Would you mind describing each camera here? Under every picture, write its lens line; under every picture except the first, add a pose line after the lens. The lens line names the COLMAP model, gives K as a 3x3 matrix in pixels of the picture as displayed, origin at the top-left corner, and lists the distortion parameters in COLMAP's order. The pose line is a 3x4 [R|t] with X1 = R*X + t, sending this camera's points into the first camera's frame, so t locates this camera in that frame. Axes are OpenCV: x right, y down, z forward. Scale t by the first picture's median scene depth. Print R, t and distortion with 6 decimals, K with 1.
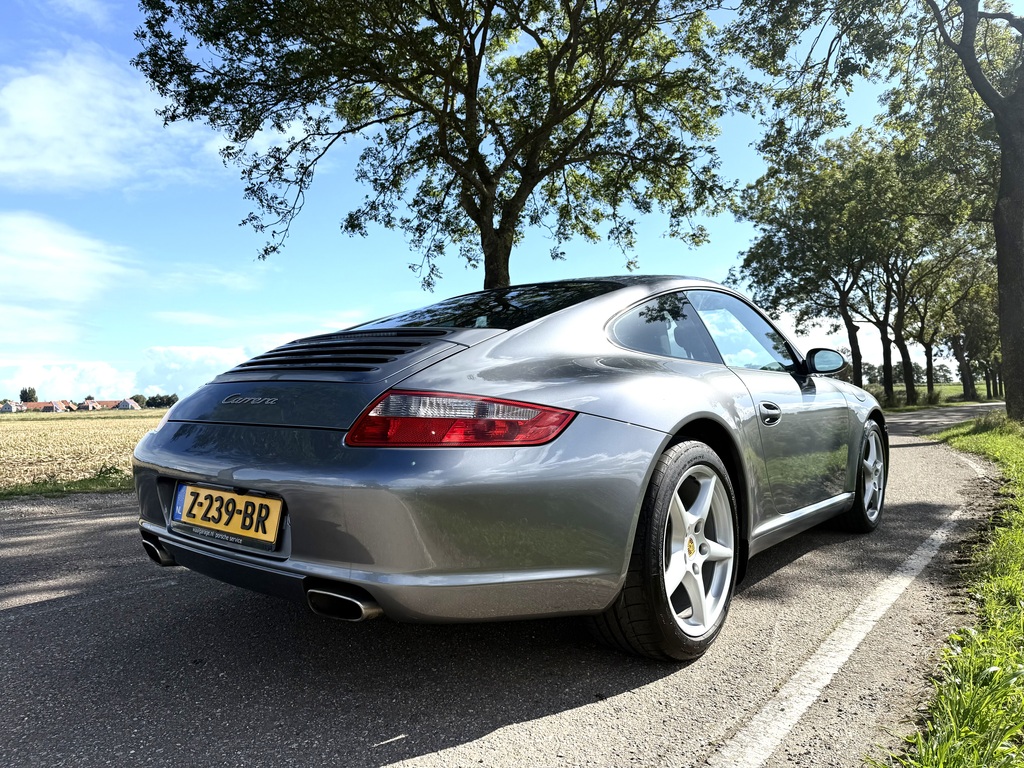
lens RADIAL K [[718.6, 0, 504.0], [0, 718.6, 379.8], [0, 0, 1]] dist [0.064278, -0.083832]
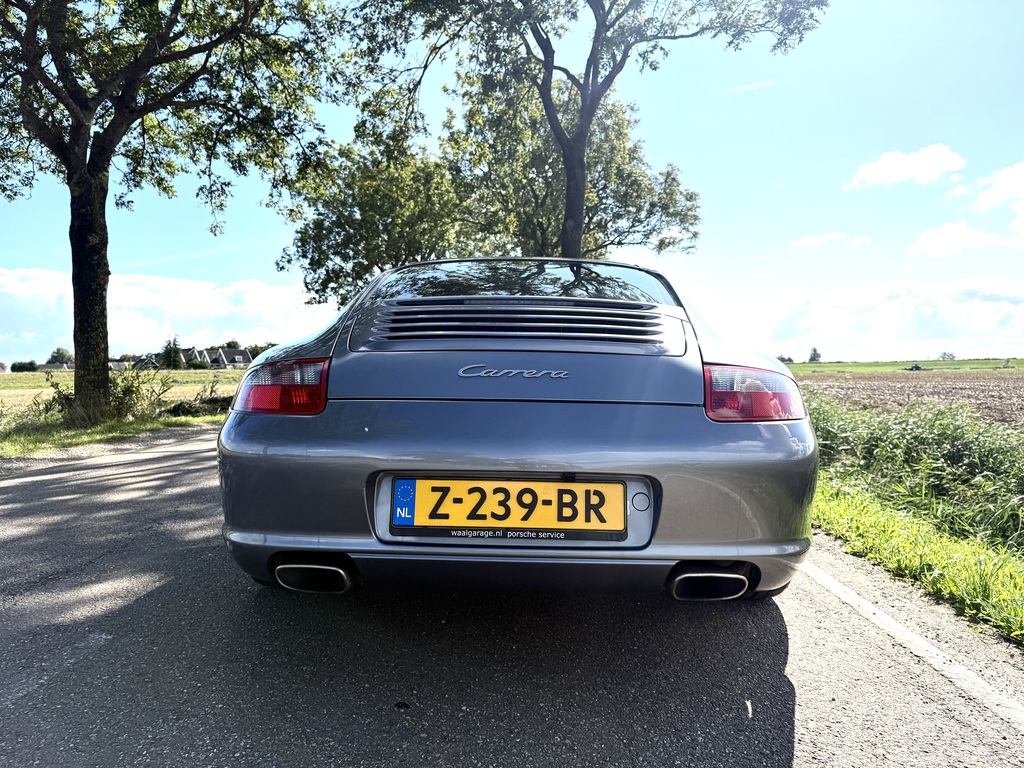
lens RADIAL K [[718.6, 0, 504.0], [0, 718.6, 379.8], [0, 0, 1]] dist [0.064278, -0.083832]
pose [[0.757667, 0.013090, 0.652510, -0.165638], [-0.032401, 0.999320, 0.017576, 0.004087], [-0.651836, -0.034459, 0.757576, 0.067518]]
